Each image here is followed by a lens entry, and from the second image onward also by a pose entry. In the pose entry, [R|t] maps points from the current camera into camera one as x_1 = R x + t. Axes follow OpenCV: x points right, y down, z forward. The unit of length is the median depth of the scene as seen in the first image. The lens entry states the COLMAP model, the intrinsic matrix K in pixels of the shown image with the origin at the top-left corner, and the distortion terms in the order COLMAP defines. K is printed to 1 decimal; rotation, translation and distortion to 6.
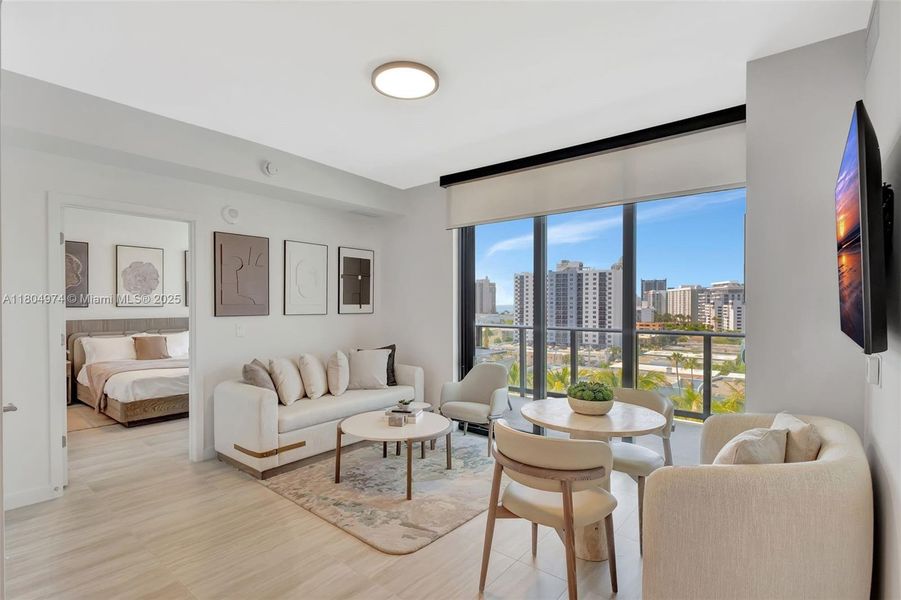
lens RADIAL K [[441.0, 0, 455.8], [0, 441.0, 301.7], [0, 0, 1]] dist [0.015624, -0.001984]
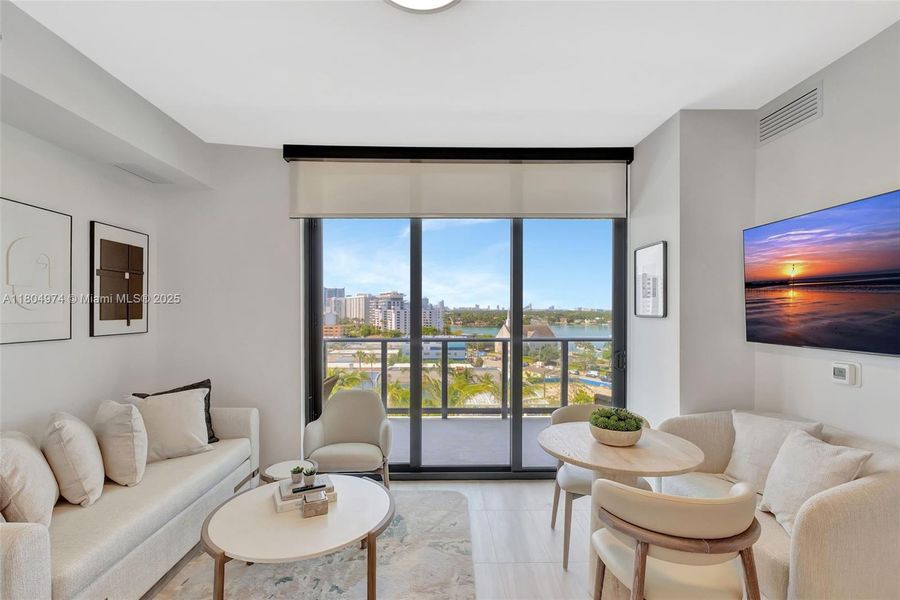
lens RADIAL K [[406.6, 0, 449.0], [0, 406.6, 311.7], [0, 0, 1]] dist [0.001593, 0.000540]
pose [[0.770071, -0.002020, 0.637955, -0.250900], [-0.005368, 0.999939, 0.009645, -0.013425], [-0.637936, -0.010852, 0.770013, 0.296913]]
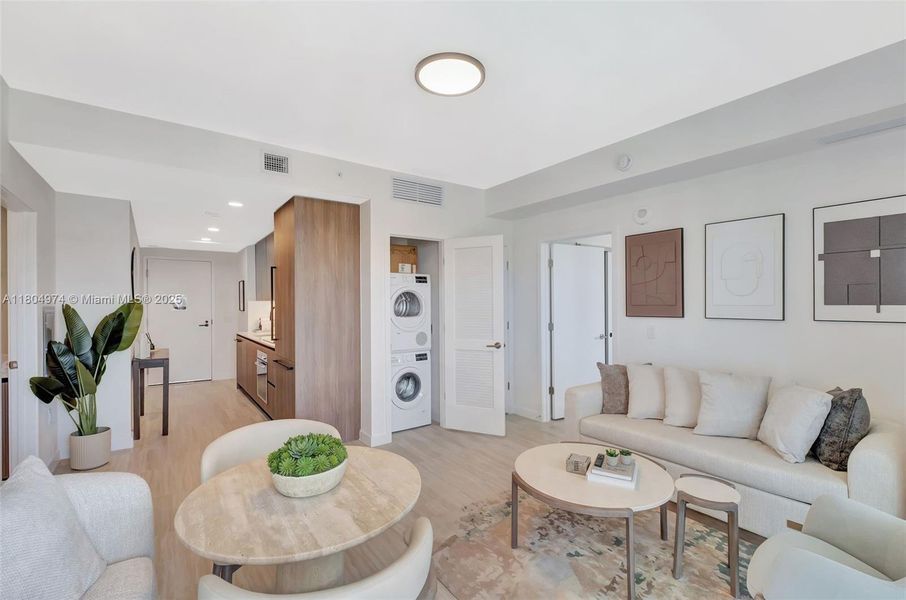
lens RADIAL K [[400.6, 0, 452.0], [0, 400.6, 303.2], [0, 0, 1]] dist [0.005269, -0.002501]
pose [[-0.265914, 0.000940, -0.963996, 0.399352], [0.011409, 0.999933, -0.002171, -0.000667], [0.963929, -0.011575, -0.265907, 0.687218]]
